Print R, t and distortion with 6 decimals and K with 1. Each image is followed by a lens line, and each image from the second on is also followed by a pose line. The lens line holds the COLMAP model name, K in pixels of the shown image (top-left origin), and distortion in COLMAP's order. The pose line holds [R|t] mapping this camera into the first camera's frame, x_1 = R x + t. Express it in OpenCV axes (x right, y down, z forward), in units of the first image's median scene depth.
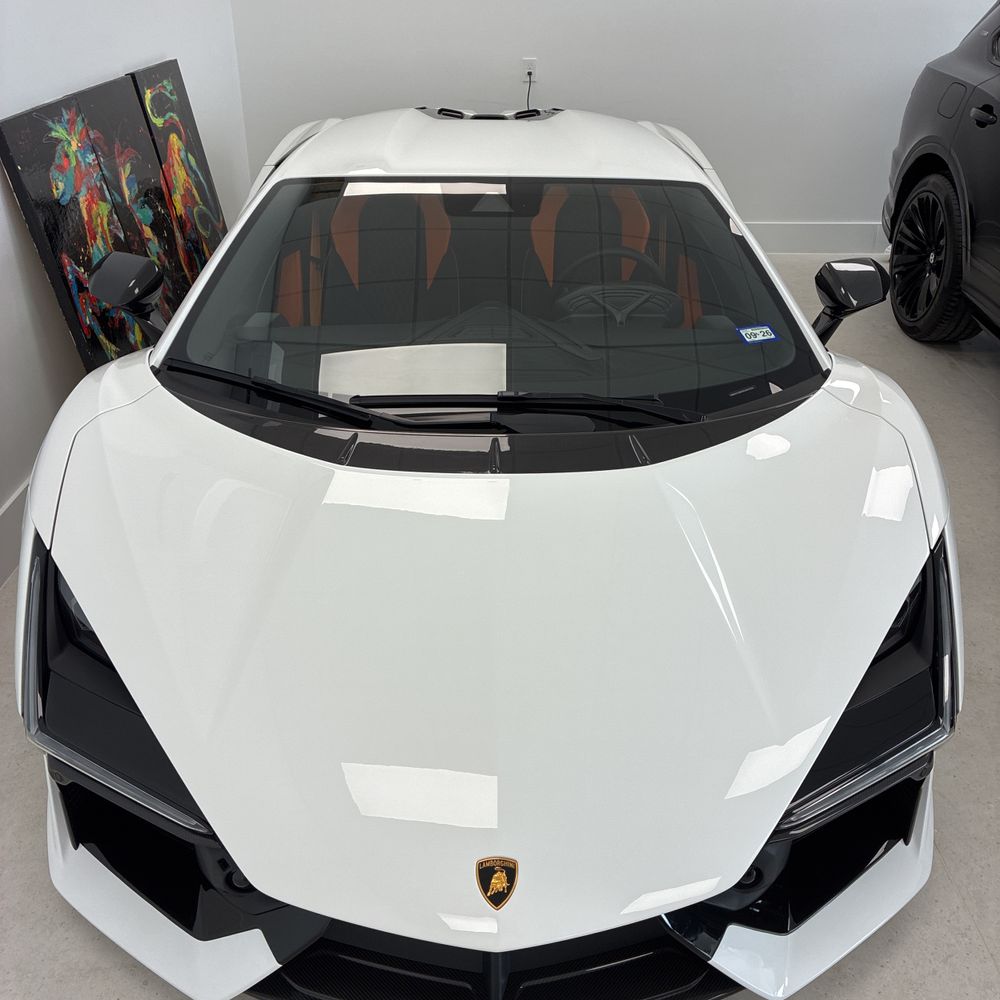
lens RADIAL K [[1045.8, 0, 487.2], [0, 1045.8, 512.0], [0, 0, 1]] dist [0.018149, 0.007310]
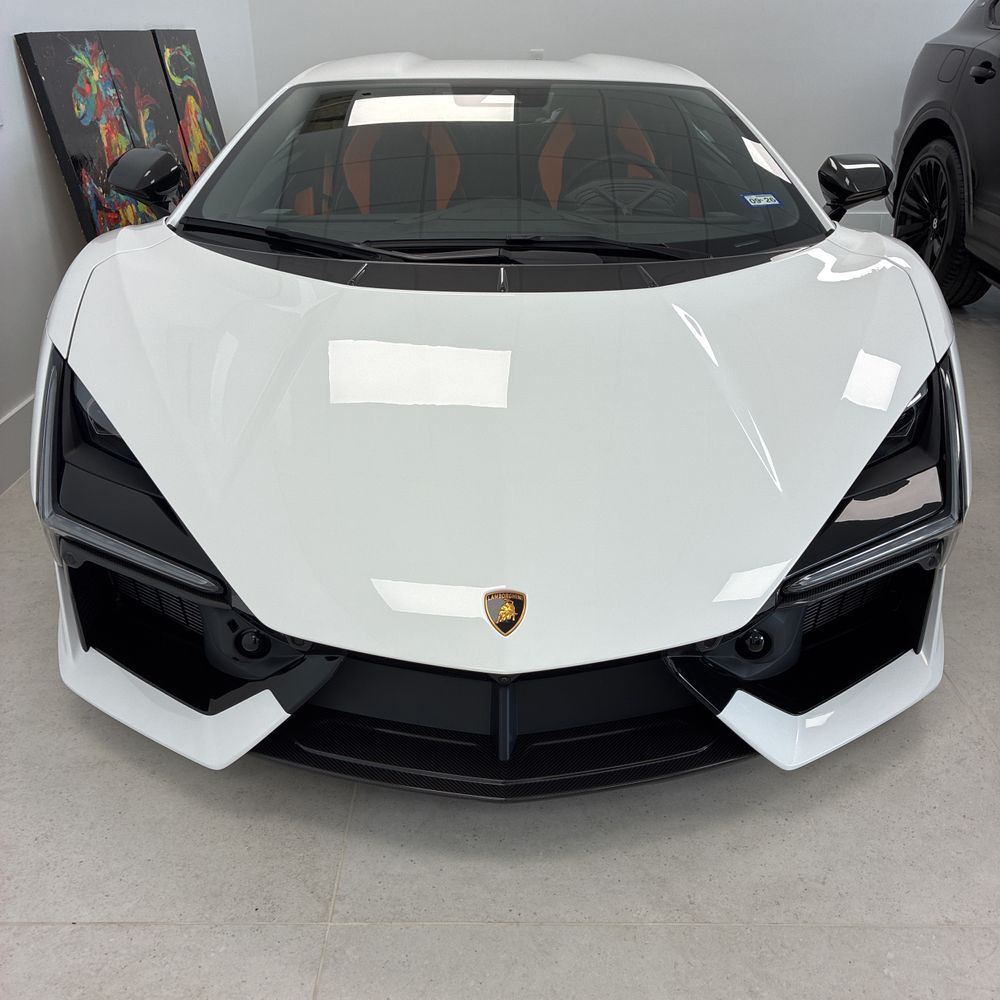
lens RADIAL K [[1046.0, 0, 480.3], [0, 1046.0, 501.7], [0, 0, 1]] dist [0.031195, -0.012924]
pose [[0.999909, 0.002783, -0.013231, -0.000644], [-0.003559, 0.998253, -0.058979, 0.133137], [0.013043, 0.059021, 0.998172, -0.003488]]
